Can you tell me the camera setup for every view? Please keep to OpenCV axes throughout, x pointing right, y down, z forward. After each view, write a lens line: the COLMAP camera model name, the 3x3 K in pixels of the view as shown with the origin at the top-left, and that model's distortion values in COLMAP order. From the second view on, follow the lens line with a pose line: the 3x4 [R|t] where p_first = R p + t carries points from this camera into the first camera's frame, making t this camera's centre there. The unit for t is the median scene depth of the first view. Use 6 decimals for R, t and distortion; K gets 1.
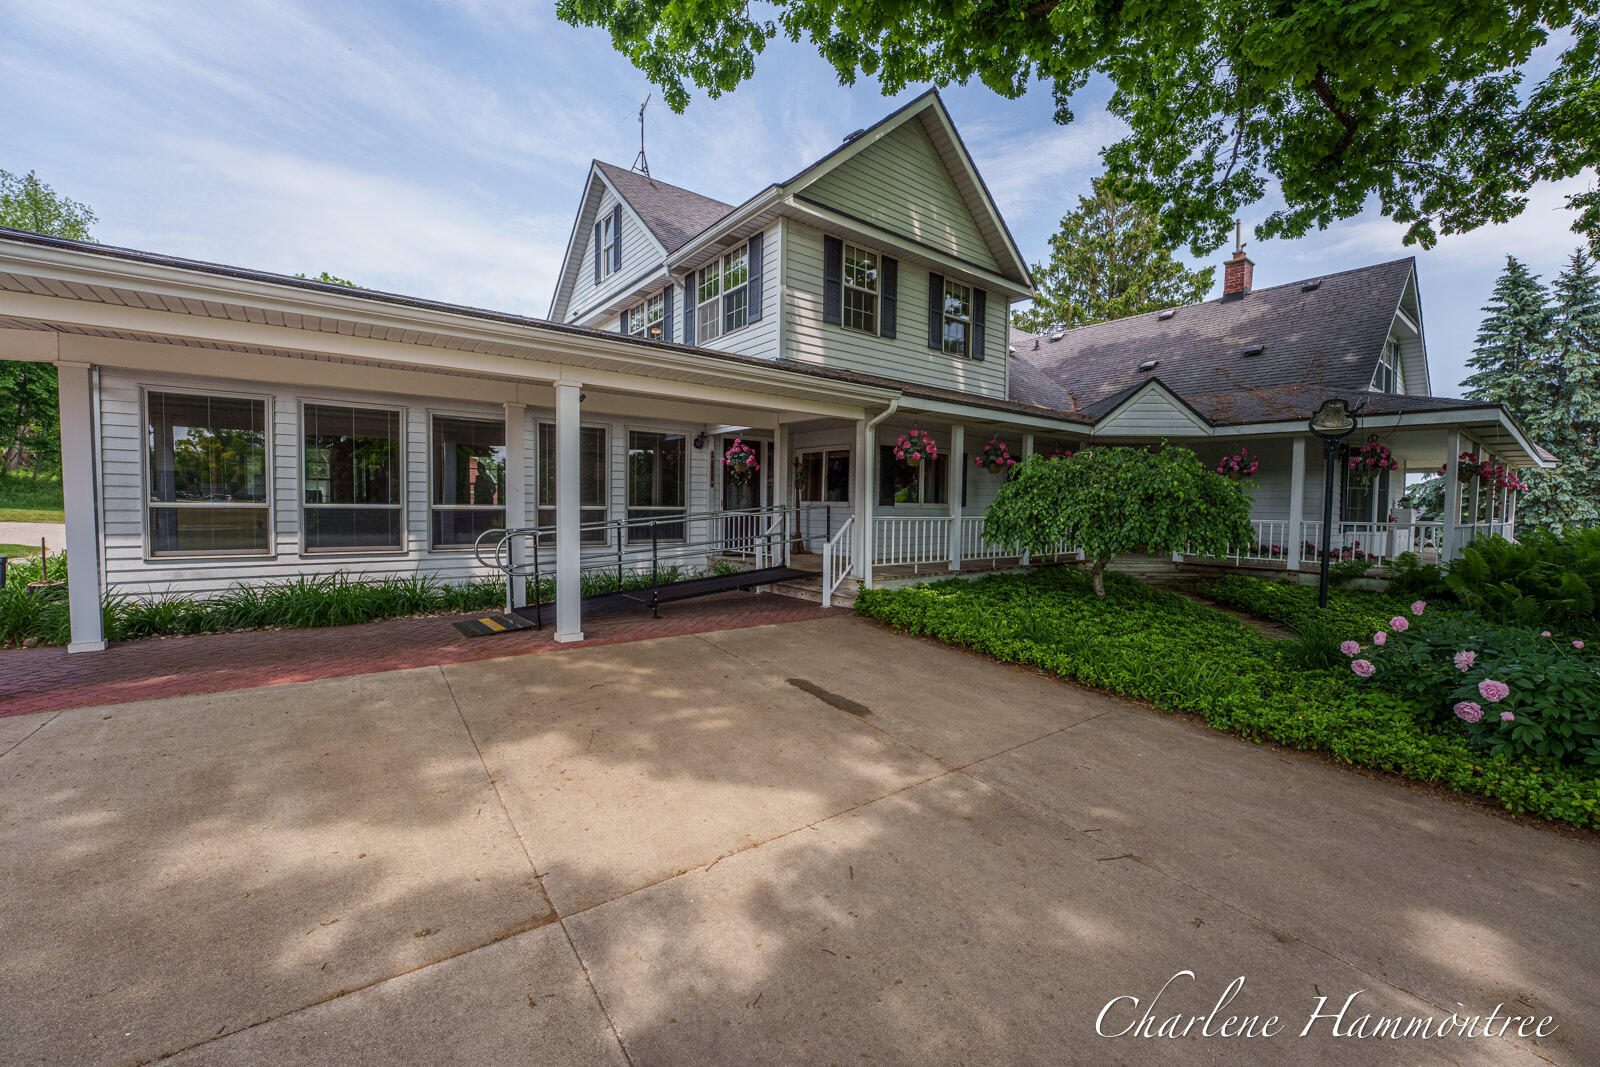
lens RADIAL K [[648.7, 0, 800.0], [0, 648.7, 533.5], [0, 0, 1]] dist [-0.024709, 0.000146]
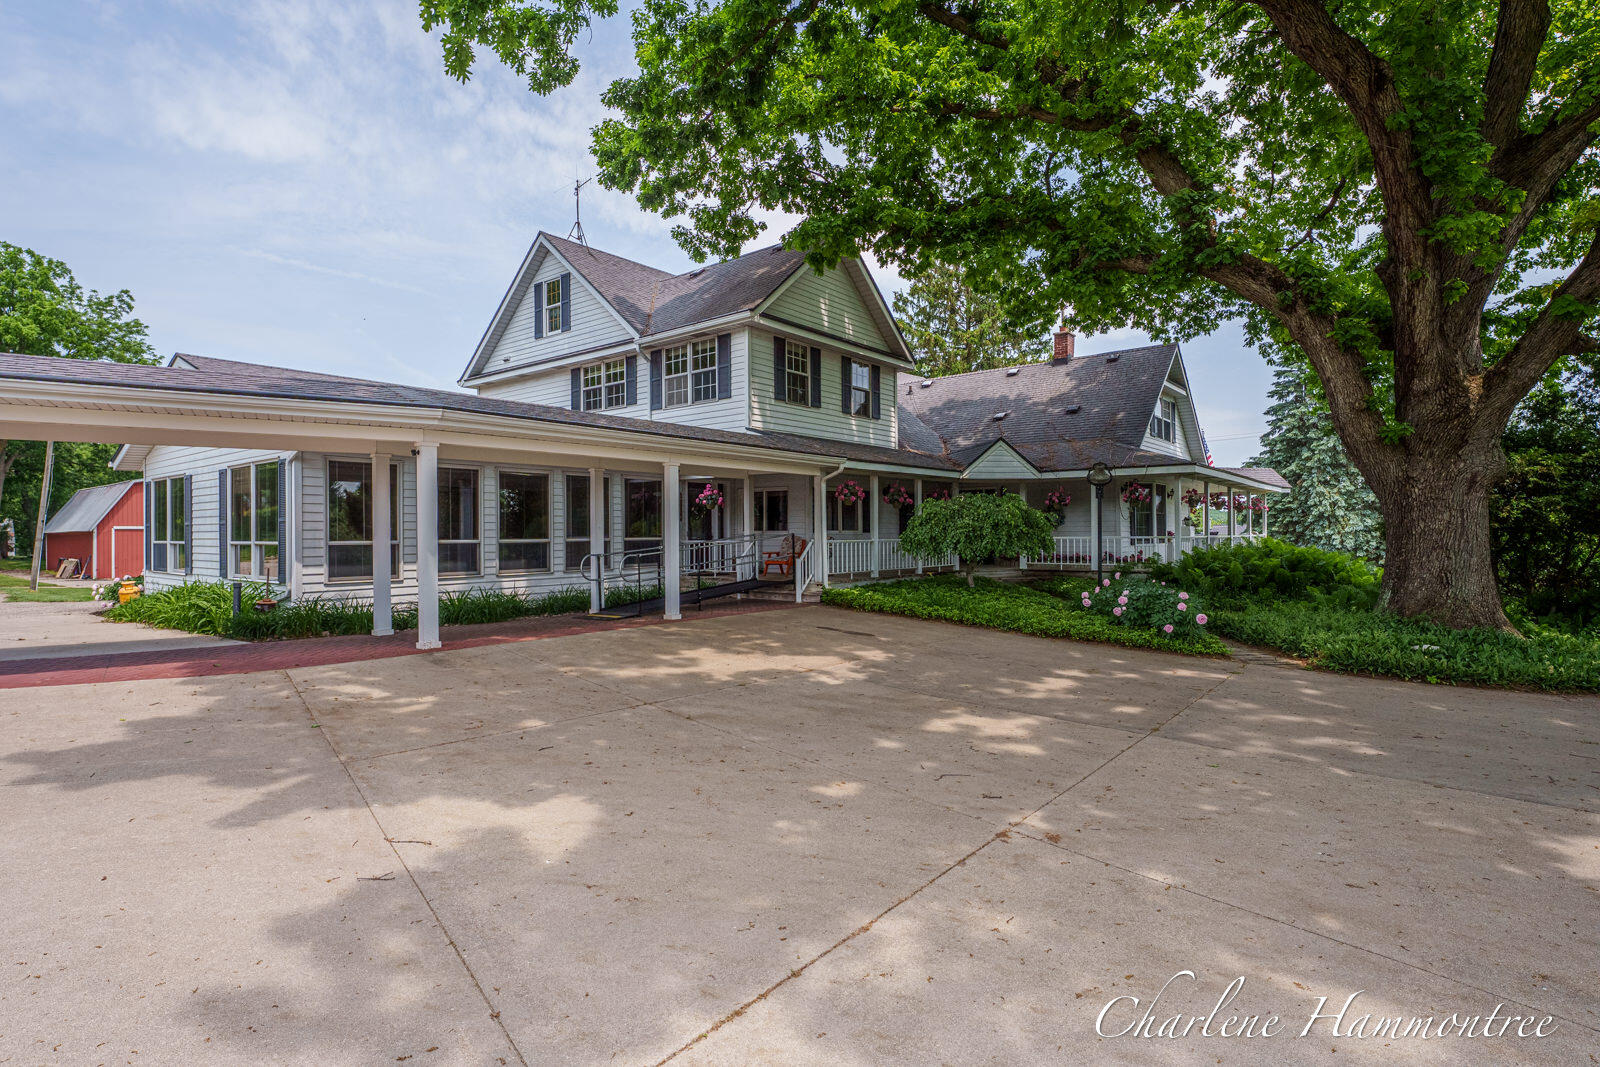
lens RADIAL K [[801.6, 0, 800.0], [0, 801.6, 533.5], [0, 0, 1]] dist [-0.003266, -0.000528]
pose [[0.972735, -0.022492, 0.230828, -0.288974], [0.032640, 0.998657, -0.040239, 0.023237], [-0.229612, 0.046676, 0.972162, -0.599549]]
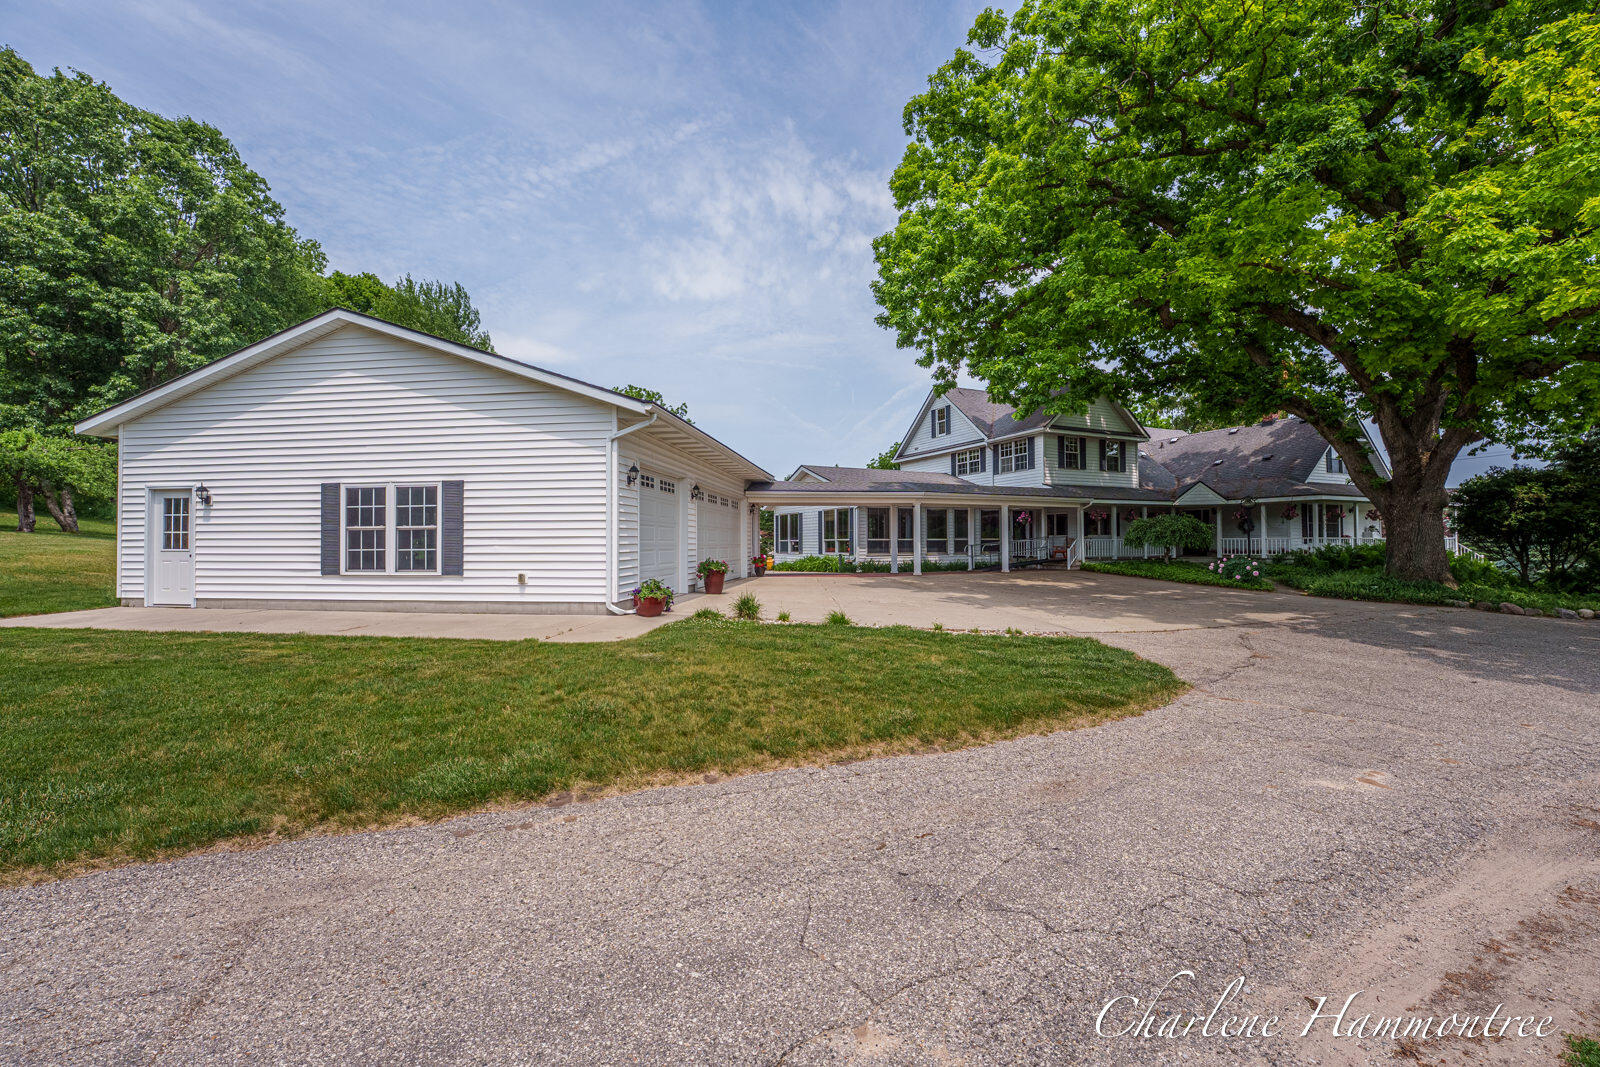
lens RADIAL K [[648.7, 0, 800.0], [0, 648.7, 533.5], [0, 0, 1]] dist [-0.024709, 0.000146]
pose [[0.973862, -0.024772, -0.225784, -0.381766], [0.010624, 0.997915, -0.063664, 0.095196], [0.226890, 0.059601, 0.972095, -1.704090]]
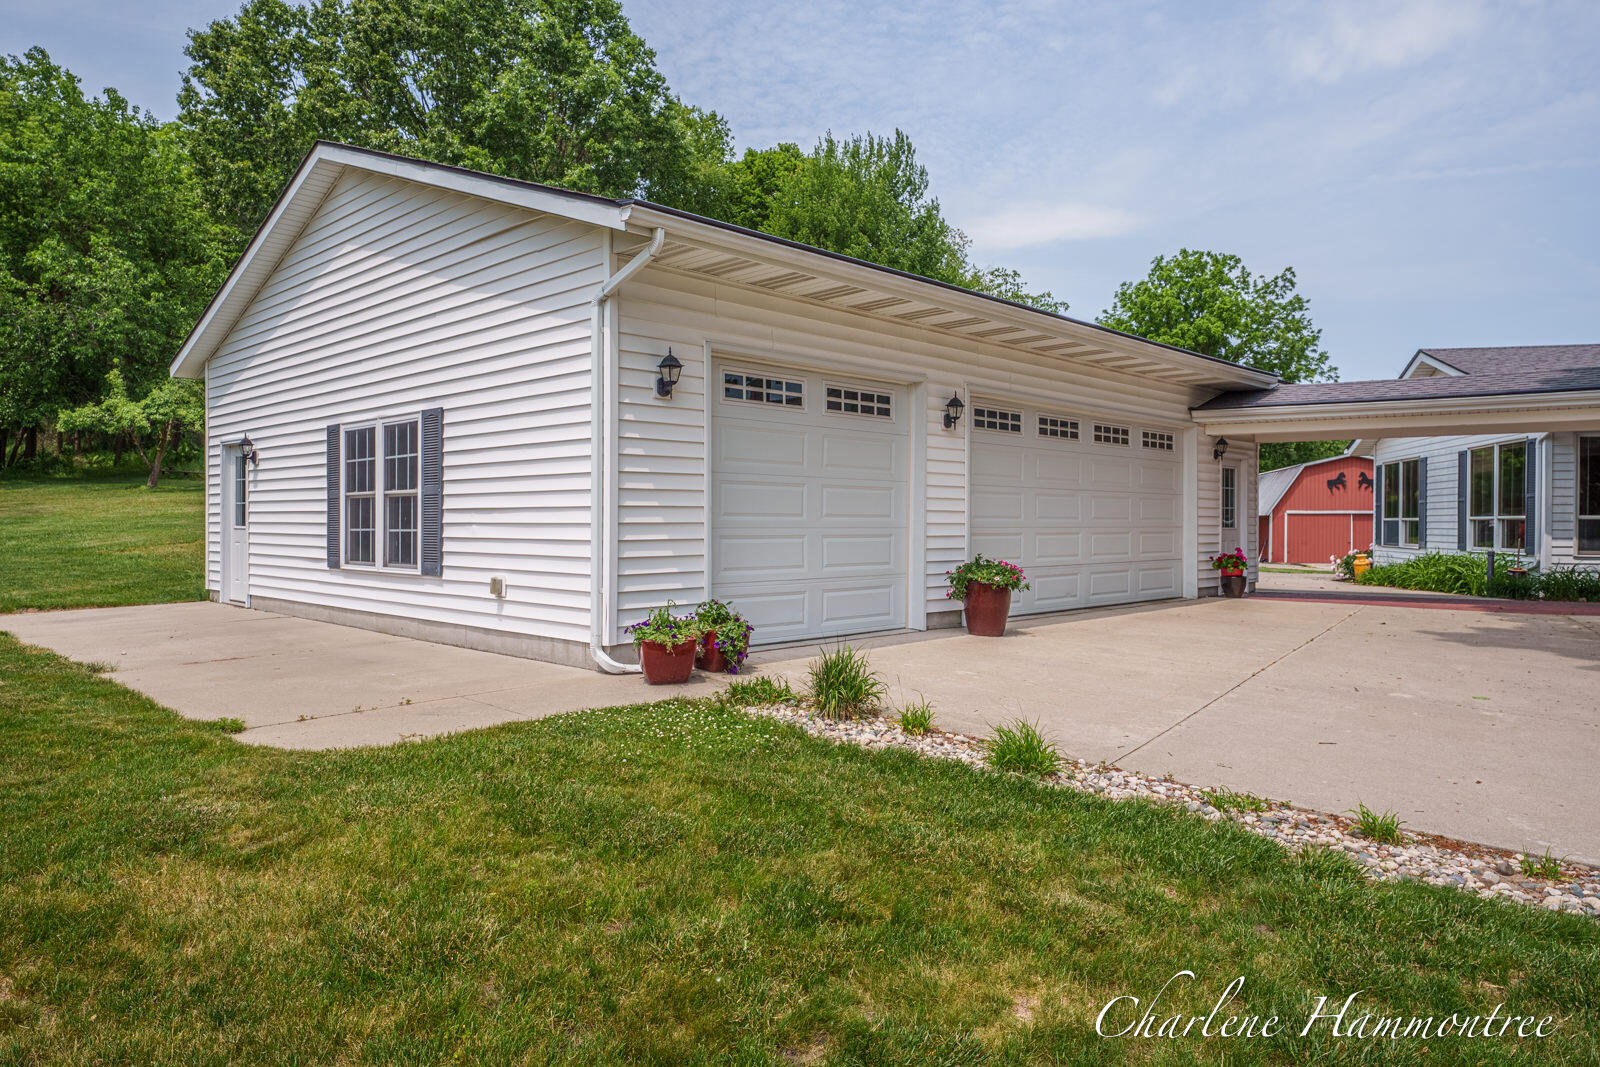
lens RADIAL K [[1034.1, 0, 800.0], [0, 1034.1, 533.5], [0, 0, 1]] dist [0.017218, -0.000769]
pose [[0.635007, -0.008372, -0.772461, -0.221271], [-0.027245, 0.999076, -0.033225, 0.074989], [0.772026, 0.042144, 0.634193, -1.188428]]
